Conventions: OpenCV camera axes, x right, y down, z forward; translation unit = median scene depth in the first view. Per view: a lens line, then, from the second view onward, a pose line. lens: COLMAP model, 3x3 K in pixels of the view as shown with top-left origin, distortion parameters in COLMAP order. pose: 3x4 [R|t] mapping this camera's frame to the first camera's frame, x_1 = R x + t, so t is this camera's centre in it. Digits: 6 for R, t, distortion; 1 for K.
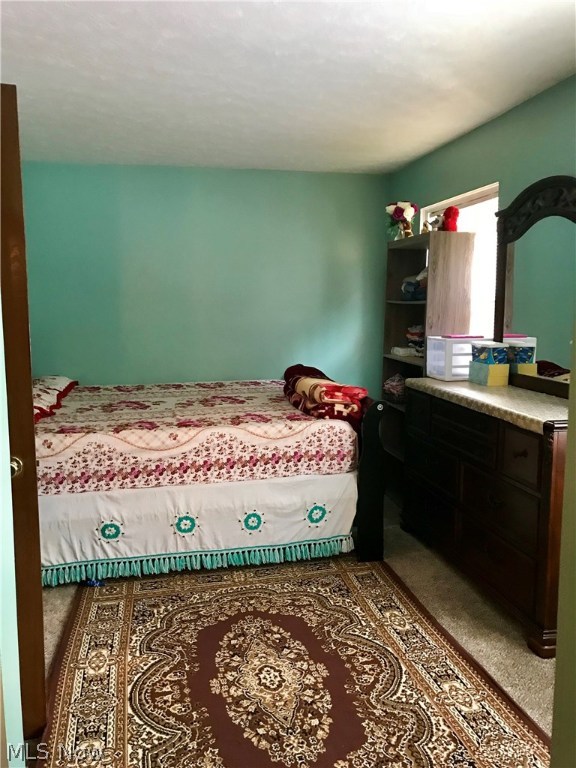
lens RADIAL K [[634.8, 0, 290.8], [0, 634.8, 382.9], [0, 0, 1]] dist [0.027374, 0.000504]
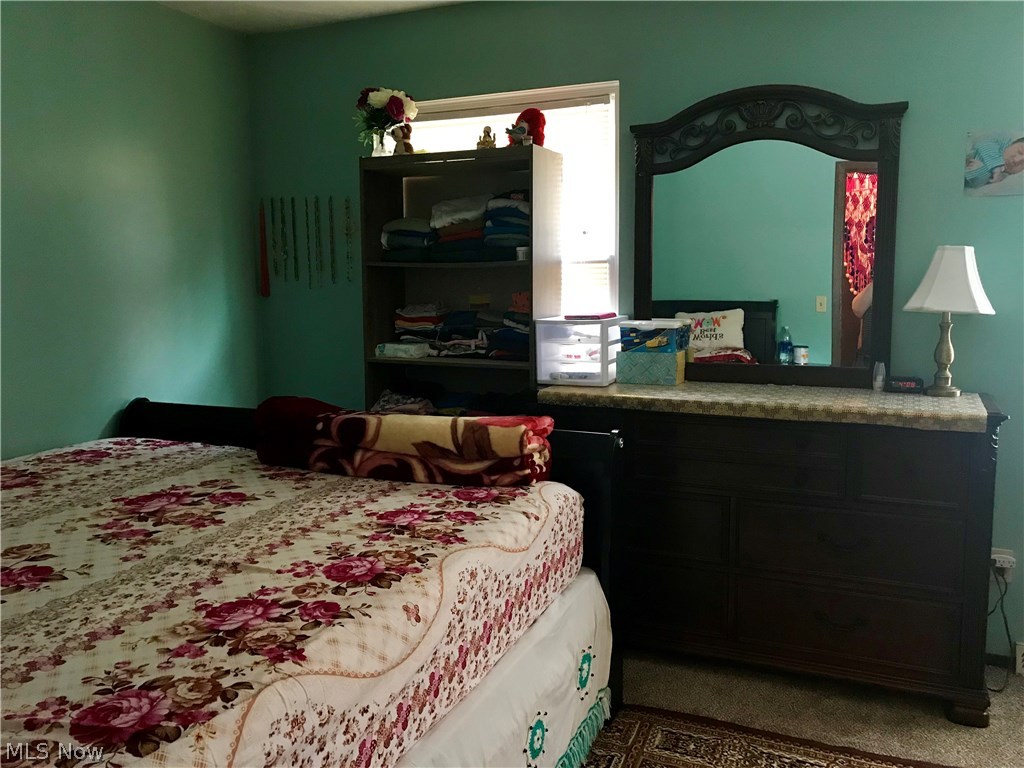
lens RADIAL K [[846.4, 0, 512.5], [0, 846.4, 385.0], [0, 0, 1]] dist [0.027374, 0.000504]
pose [[0.582333, -0.115596, 0.804690, -0.498484], [0.114432, 0.991639, 0.059640, -0.067379], [-0.804856, 0.057352, 0.590692, 0.599063]]
